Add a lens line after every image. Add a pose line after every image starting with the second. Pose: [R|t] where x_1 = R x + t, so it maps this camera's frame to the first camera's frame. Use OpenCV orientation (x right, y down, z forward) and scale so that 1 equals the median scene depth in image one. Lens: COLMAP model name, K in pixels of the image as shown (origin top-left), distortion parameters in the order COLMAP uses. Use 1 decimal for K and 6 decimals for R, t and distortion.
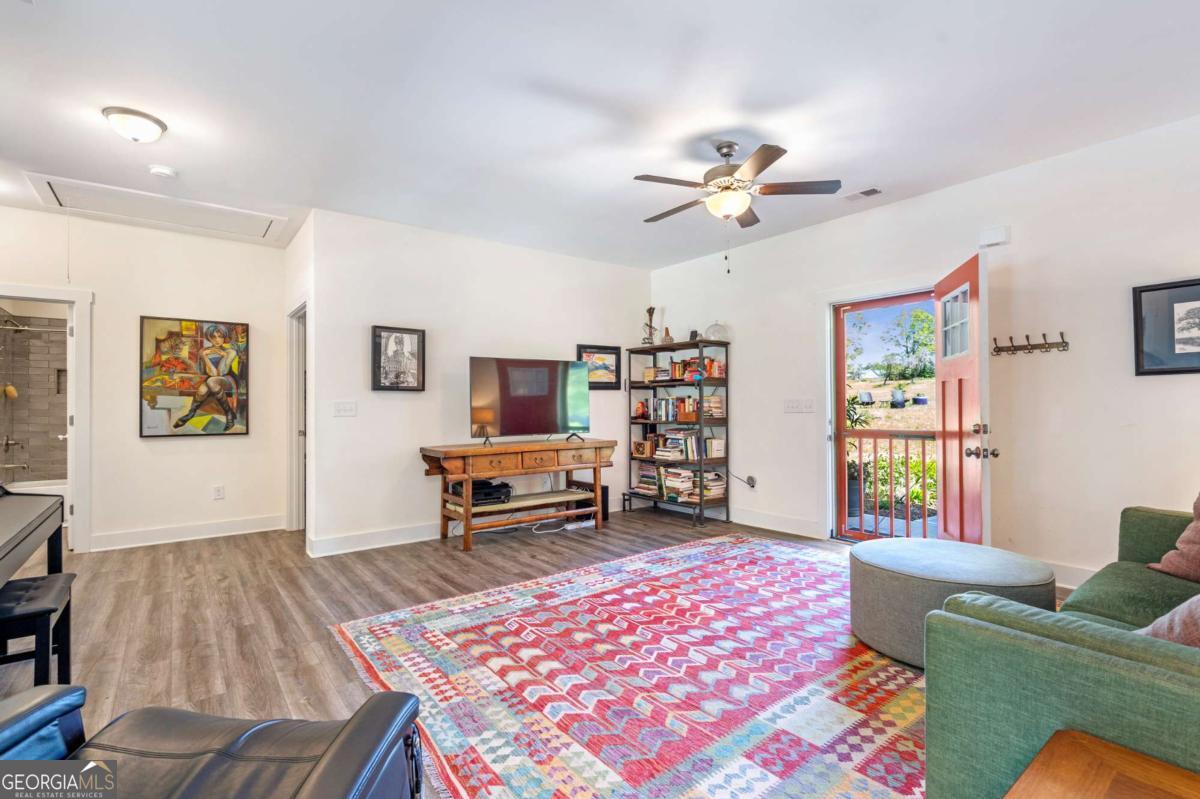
lens RADIAL K [[554.7, 0, 589.5], [0, 554.7, 405.0], [0, 0, 1]] dist [-0.009049, -0.000028]
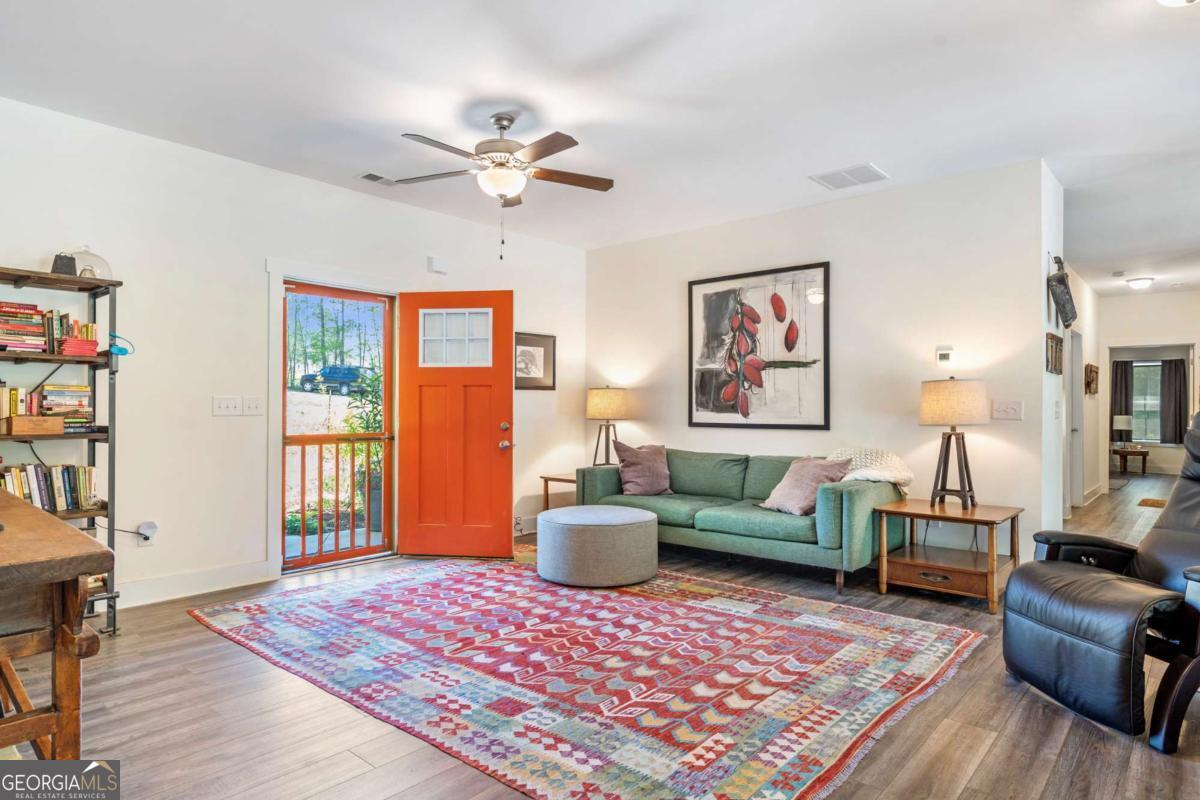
lens RADIAL K [[700.1, 0, 599.6], [0, 700.1, 403.7], [0, 0, 1]] dist [0.001541, 0.000617]
pose [[-0.210857, 0.012963, 0.977431, -0.898340], [-0.006537, 0.999871, -0.014671, 0.012469], [-0.977495, -0.009483, -0.210745, 1.089653]]
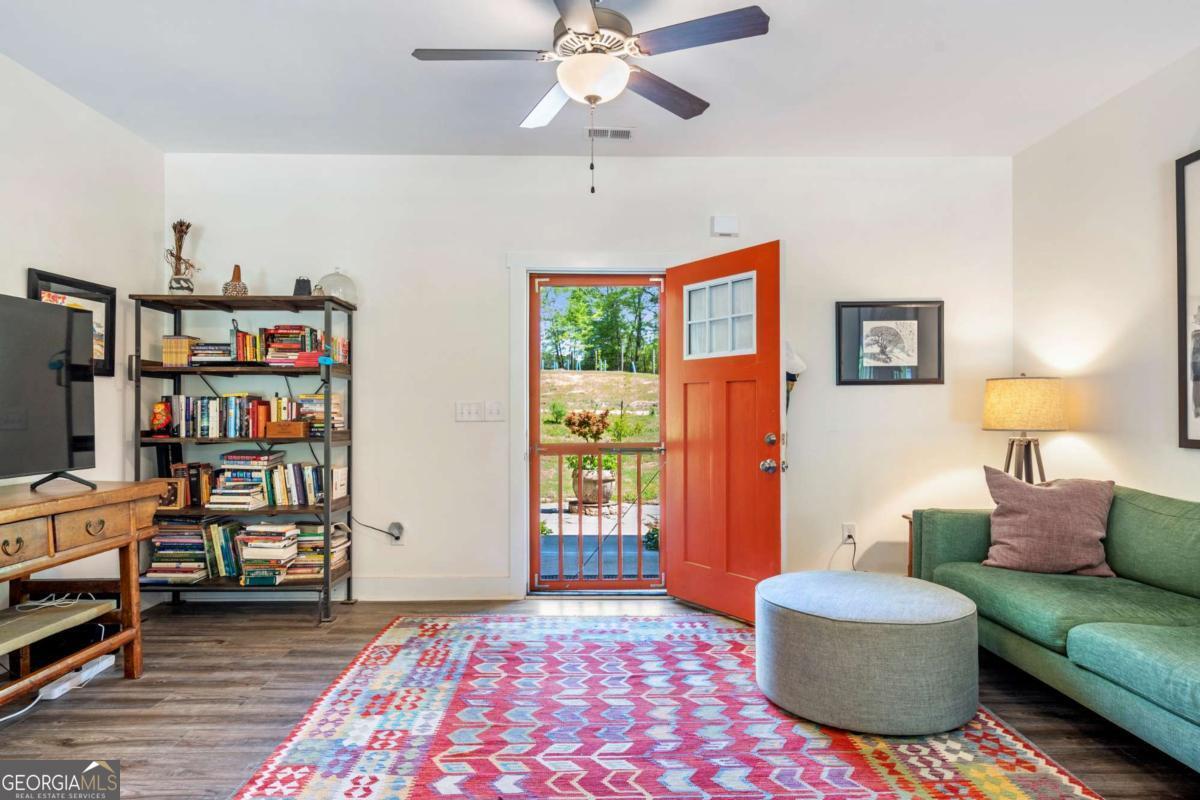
lens RADIAL K [[716.9, 0, 585.7], [0, 716.9, 406.3], [0, 0, 1]] dist [0.004803, 0.002337]
pose [[0.592411, 0.012666, 0.805536, -0.387436], [-0.006628, 0.999919, -0.010848, 0.005260], [-0.805609, 0.001087, 0.592447, 0.544213]]
